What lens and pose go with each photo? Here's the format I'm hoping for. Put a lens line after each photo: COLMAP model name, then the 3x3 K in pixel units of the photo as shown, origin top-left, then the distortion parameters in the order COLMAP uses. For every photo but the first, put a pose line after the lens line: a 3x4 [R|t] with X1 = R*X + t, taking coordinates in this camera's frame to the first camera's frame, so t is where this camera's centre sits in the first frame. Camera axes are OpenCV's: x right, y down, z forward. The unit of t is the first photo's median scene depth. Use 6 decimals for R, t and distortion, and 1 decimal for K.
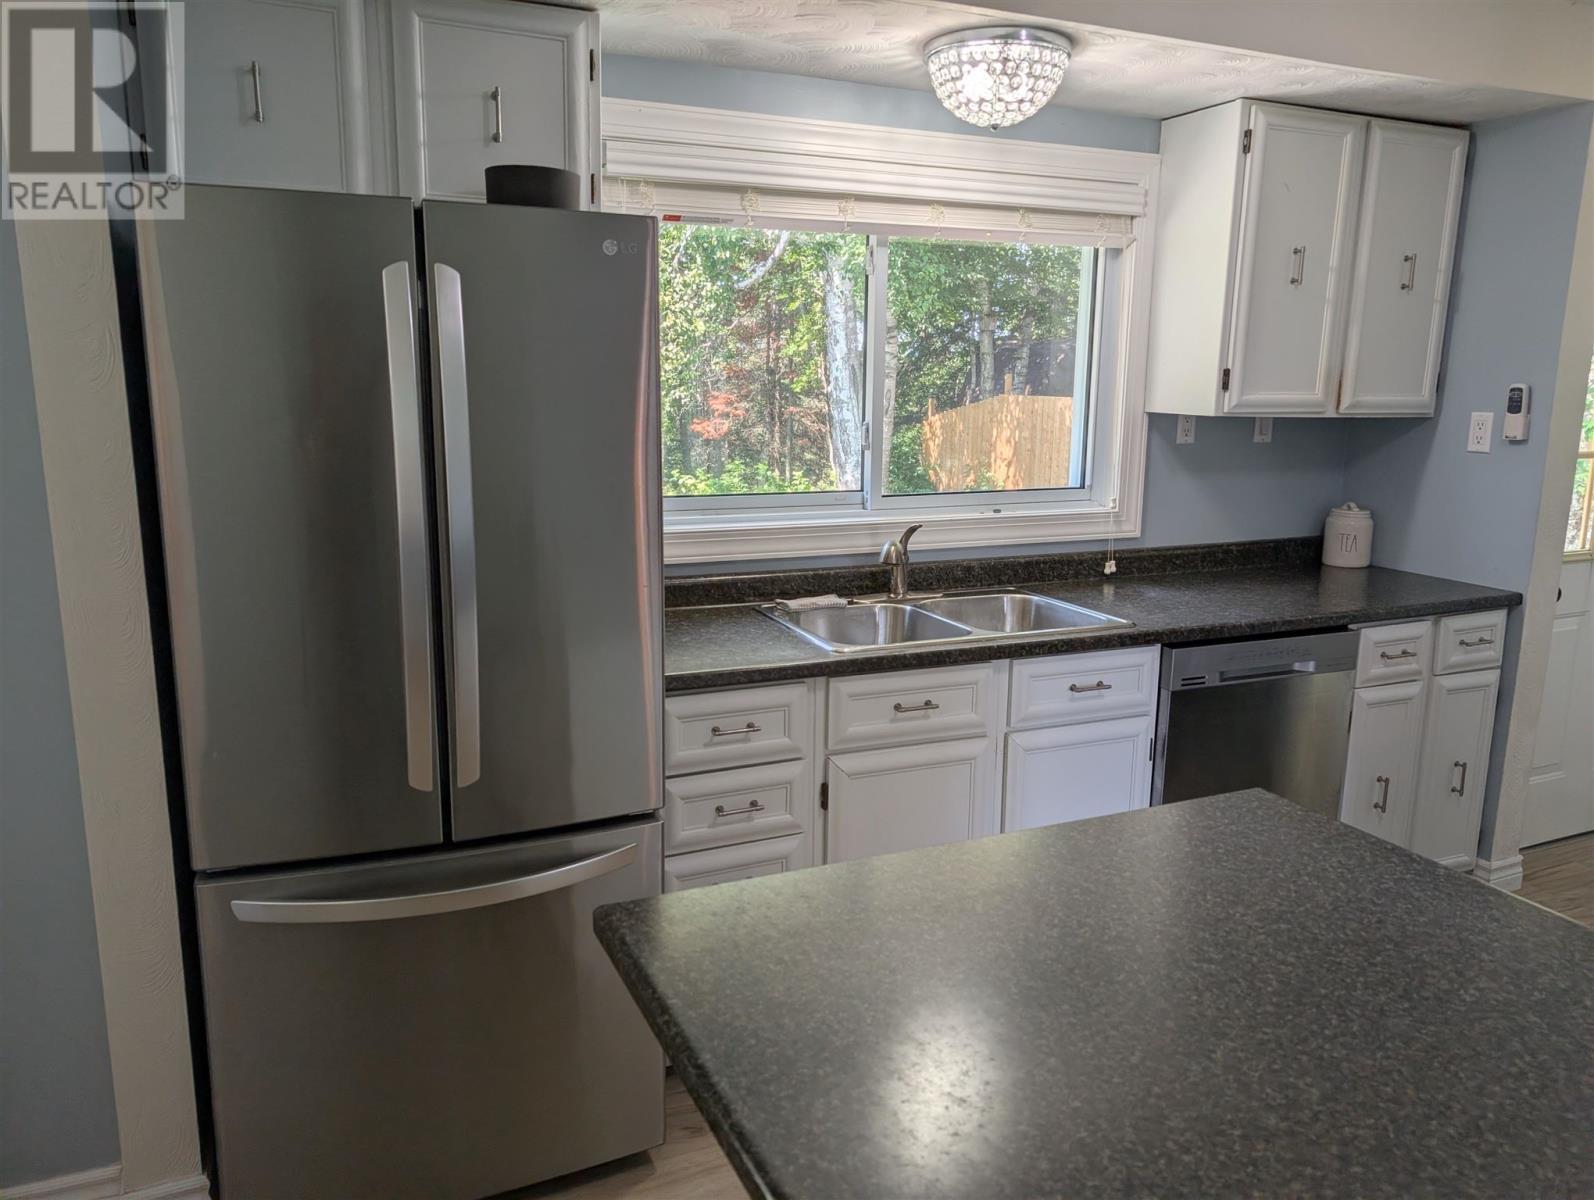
lens RADIAL K [[1145.5, 0, 797.0], [0, 1145.5, 600.0], [0, 0, 1]] dist [0.001595, 0.001057]
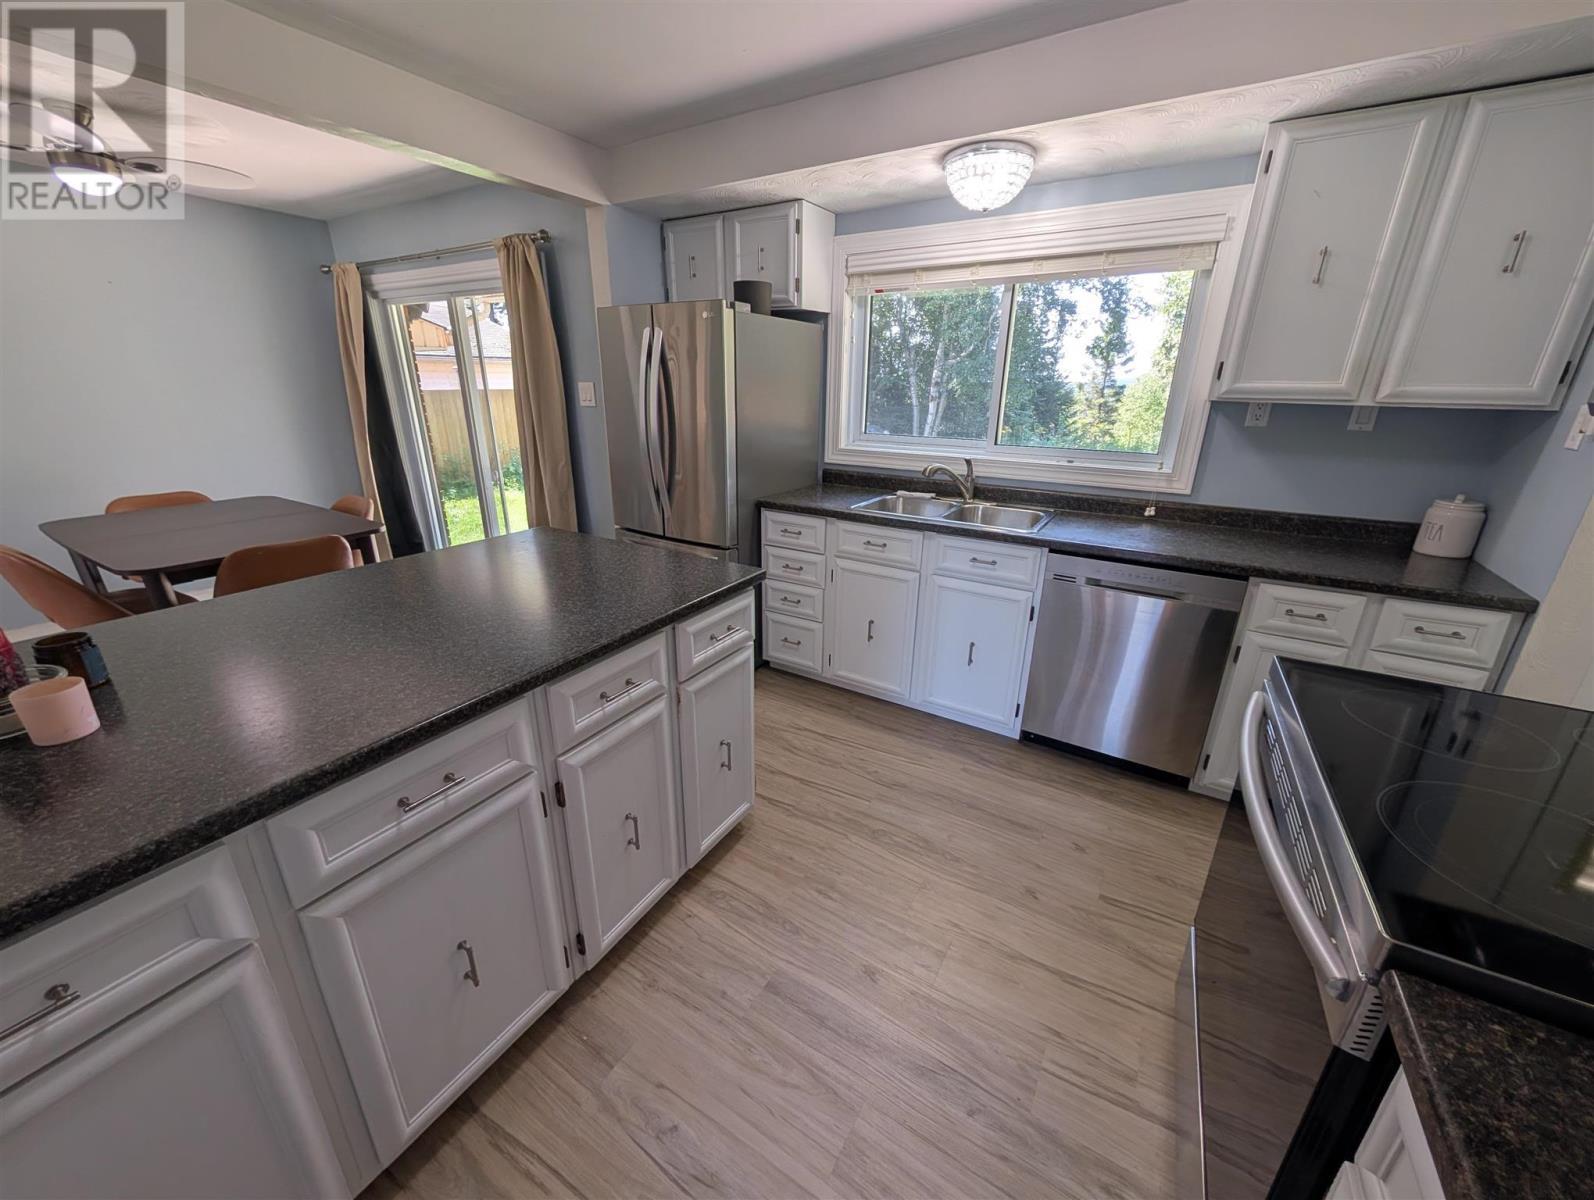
lens RADIAL K [[595.9, 0, 794.0], [0, 595.9, 599.8], [0, 0, 1]] dist [-0.002387, -0.000064]
pose [[0.572675, 0.275588, -0.772072, 0.655291], [-0.166233, 0.961273, 0.219821, -0.013039], [0.802752, 0.002457, 0.596309, 0.214662]]
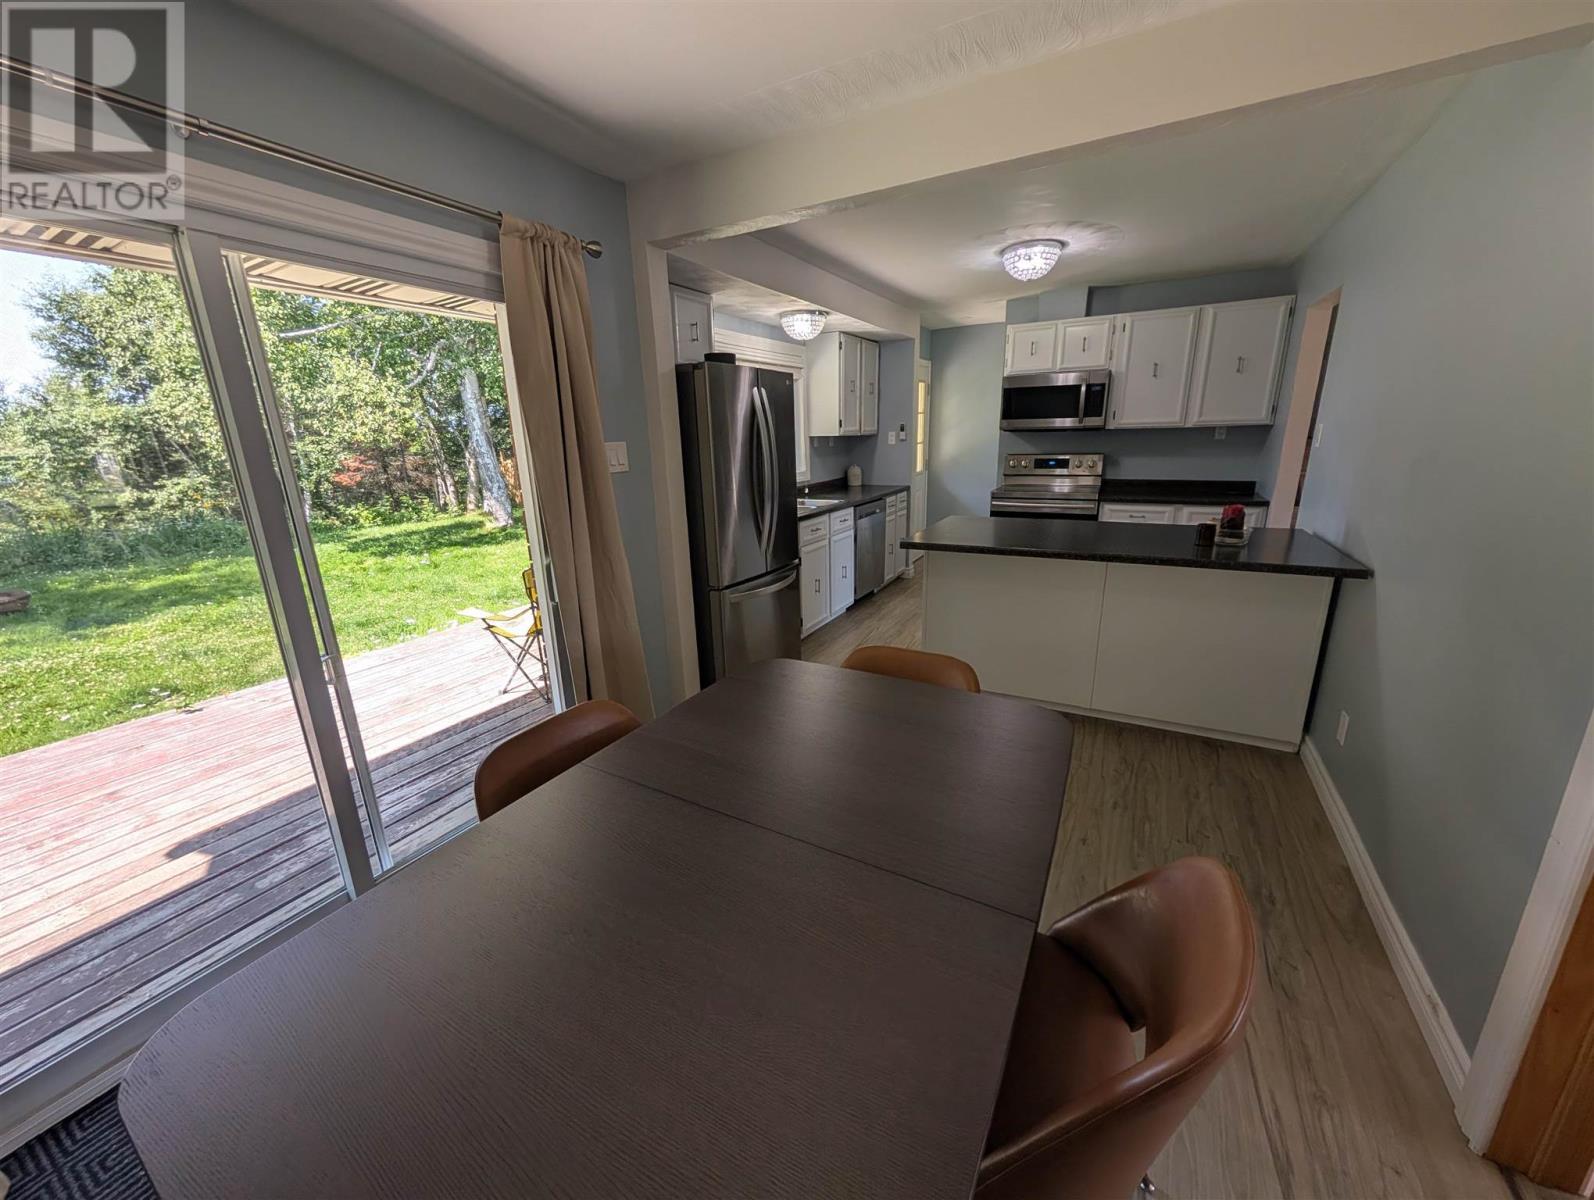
lens RADIAL K [[595.9, 0, 794.0], [0, 595.9, 599.8], [0, 0, 1]] dist [-0.002387, -0.000064]
pose [[0.794242, -0.197143, 0.574729, -0.720135], [0.153162, 0.980314, 0.124606, 0.053464], [-0.587980, -0.010941, 0.808801, -0.229336]]
